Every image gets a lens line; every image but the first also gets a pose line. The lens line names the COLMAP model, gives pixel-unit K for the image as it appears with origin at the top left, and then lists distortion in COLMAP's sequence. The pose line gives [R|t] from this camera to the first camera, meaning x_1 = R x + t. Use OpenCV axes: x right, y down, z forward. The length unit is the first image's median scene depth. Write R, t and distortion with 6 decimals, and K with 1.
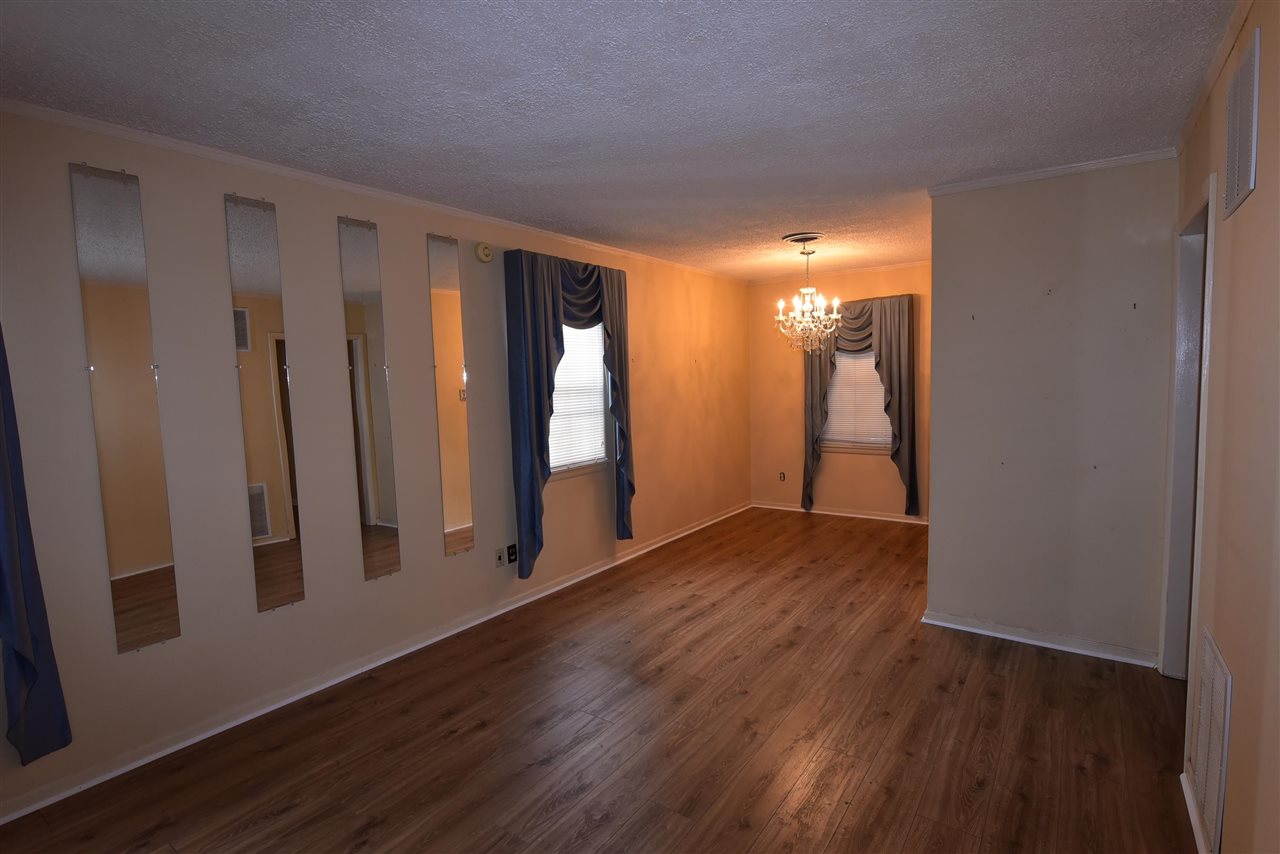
lens RADIAL K [[637.0, 0, 643.6], [0, 637.0, 429.6], [0, 0, 1]] dist [-0.003059, -0.004112]
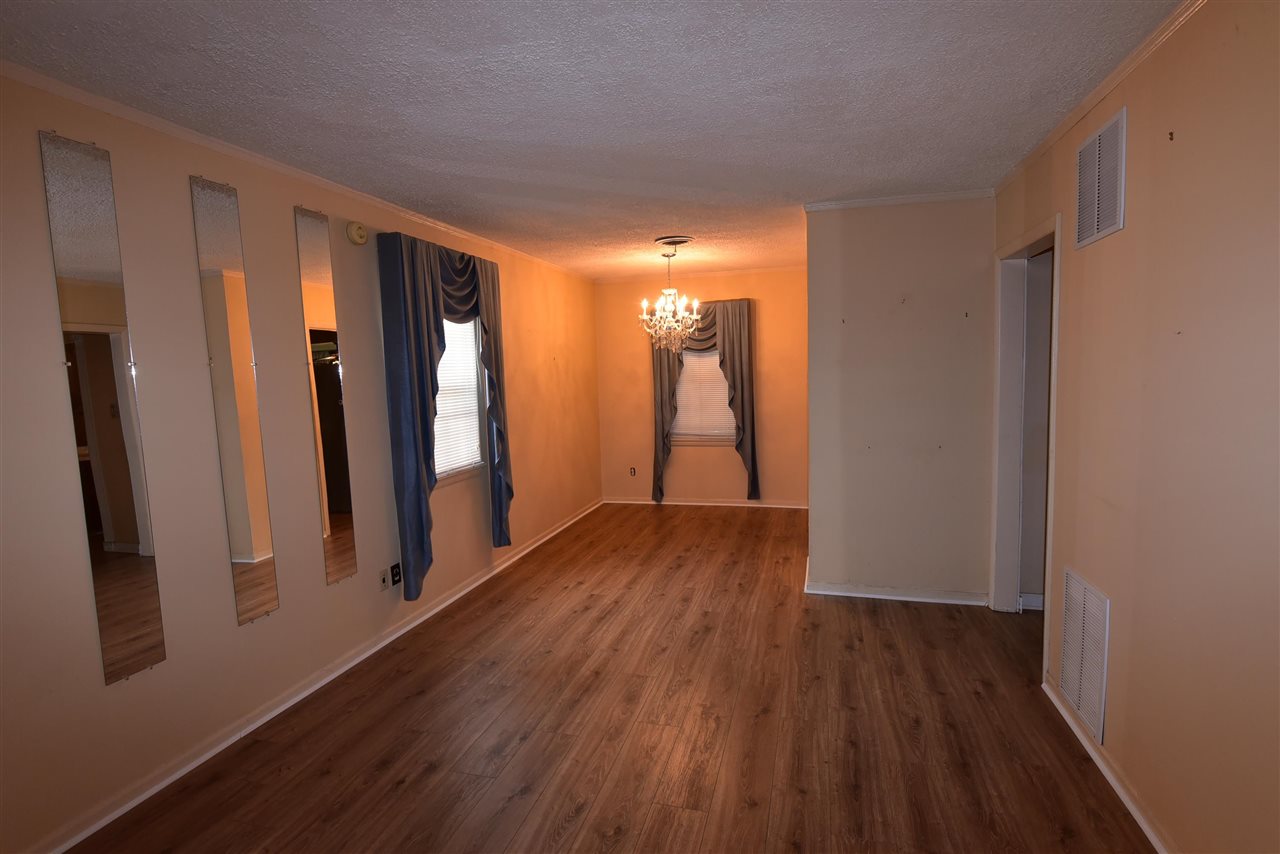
lens RADIAL K [[637.0, 0, 647.7], [0, 637.0, 428.9], [0, 0, 1]] dist [-0.003059, -0.004112]
pose [[0.937151, -0.034574, 0.347207, -0.180243], [0.034165, 0.999390, 0.007302, -0.002395], [-0.347248, 0.005020, 0.937760, 0.042499]]
